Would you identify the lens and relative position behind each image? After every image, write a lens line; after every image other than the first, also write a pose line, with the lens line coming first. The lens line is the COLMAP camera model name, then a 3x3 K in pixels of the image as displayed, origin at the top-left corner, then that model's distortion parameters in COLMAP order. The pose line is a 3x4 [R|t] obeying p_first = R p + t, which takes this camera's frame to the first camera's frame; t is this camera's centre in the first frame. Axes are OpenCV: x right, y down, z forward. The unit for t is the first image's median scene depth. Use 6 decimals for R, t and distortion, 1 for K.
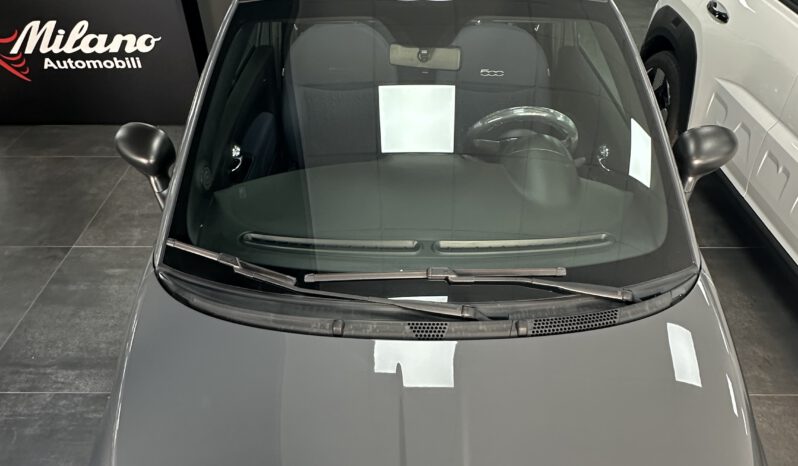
lens RADIAL K [[560.1, 0, 402.8], [0, 560.1, 229.5], [0, 0, 1]] dist [-0.008395, 0.000146]
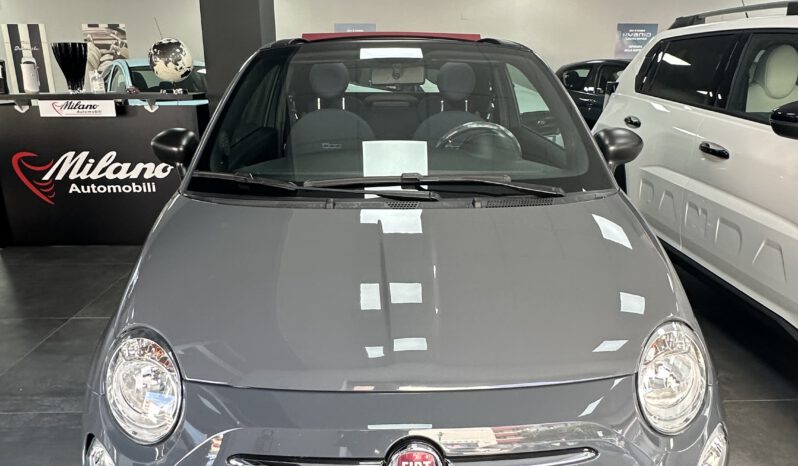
lens RADIAL K [[556.1, 0, 399.0], [0, 556.1, 233.0], [0, 0, 1]] dist [-0.002882, -0.001144]
pose [[0.999529, -0.008927, 0.029348, 0.000063], [0.019338, 0.926045, -0.376916, 0.238096], [-0.023813, 0.377307, 0.925782, -0.041861]]
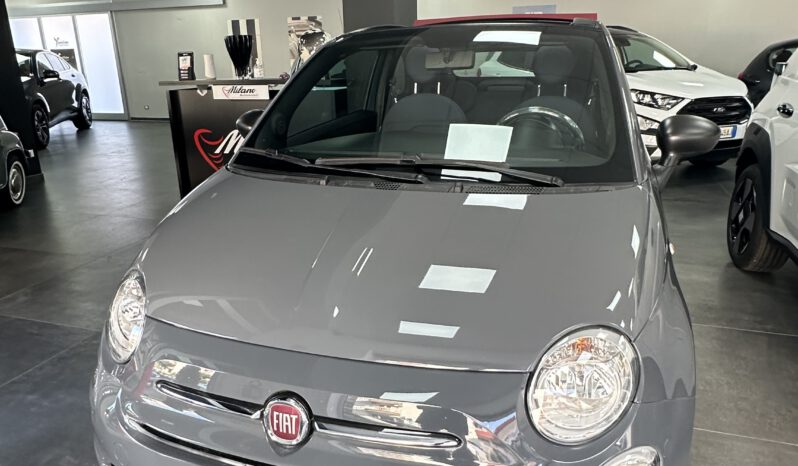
lens RADIAL K [[560.1, 0, 402.8], [0, 560.1, 229.5], [0, 0, 1]] dist [-0.008395, 0.000146]
pose [[0.951095, 0.073388, -0.300054, 0.161030], [-0.176686, 0.926024, -0.333560, 0.236781], [0.253378, 0.370262, 0.893703, -0.038276]]
